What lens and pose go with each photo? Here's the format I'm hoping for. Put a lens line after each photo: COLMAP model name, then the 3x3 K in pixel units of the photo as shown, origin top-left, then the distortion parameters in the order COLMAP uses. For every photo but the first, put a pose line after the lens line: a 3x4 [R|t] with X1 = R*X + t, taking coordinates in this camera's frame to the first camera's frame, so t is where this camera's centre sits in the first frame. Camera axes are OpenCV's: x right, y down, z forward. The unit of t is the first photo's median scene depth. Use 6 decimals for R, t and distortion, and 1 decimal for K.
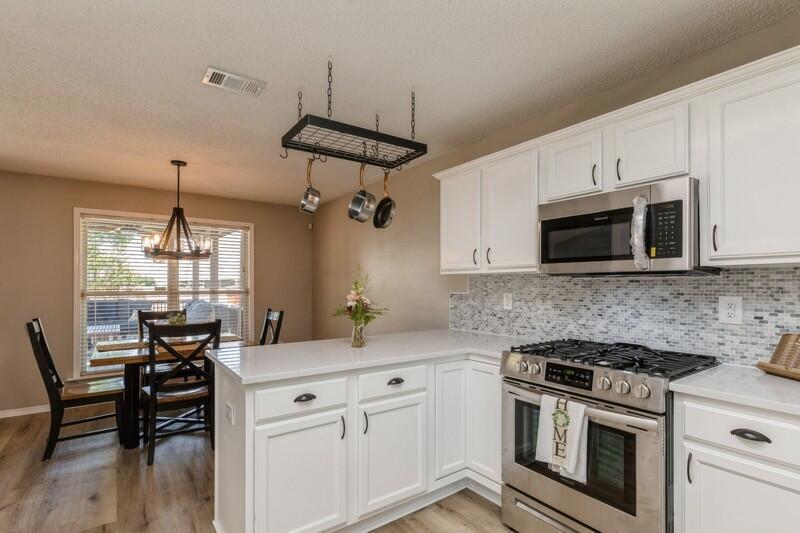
lens RADIAL K [[400.5, 0, 405.9], [0, 400.5, 286.8], [0, 0, 1]] dist [0.007263, 0.001417]
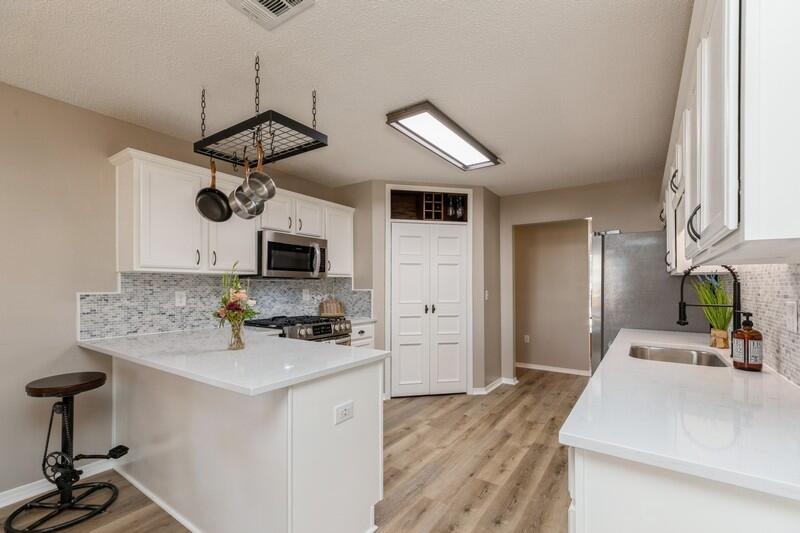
lens RADIAL K [[363.2, 0, 399.9], [0, 363.2, 285.0], [0, 0, 1]] dist [0.000881, 0.000223]
pose [[-0.339125, 0.002379, 0.940738, -0.899741], [0.005937, 0.999982, -0.000389, 0.002707], [-0.940723, 0.005453, -0.339133, 0.799764]]
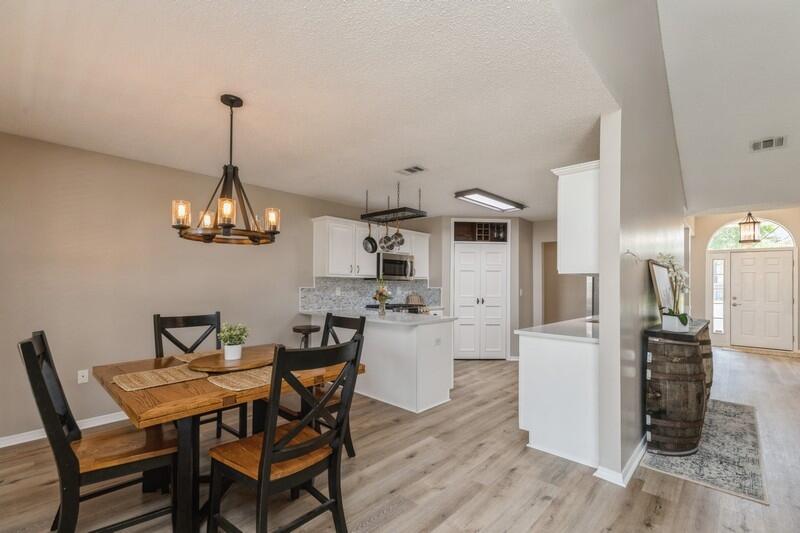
lens RADIAL K [[363.2, 0, 401.2], [0, 363.2, 284.1], [0, 0, 1]] dist [0.000881, 0.000223]
pose [[-0.197374, 0.002954, 0.980324, -1.600807], [-0.001849, 0.999993, -0.003385, 0.006859], [-0.980326, -0.002480, -0.197367, 1.083081]]
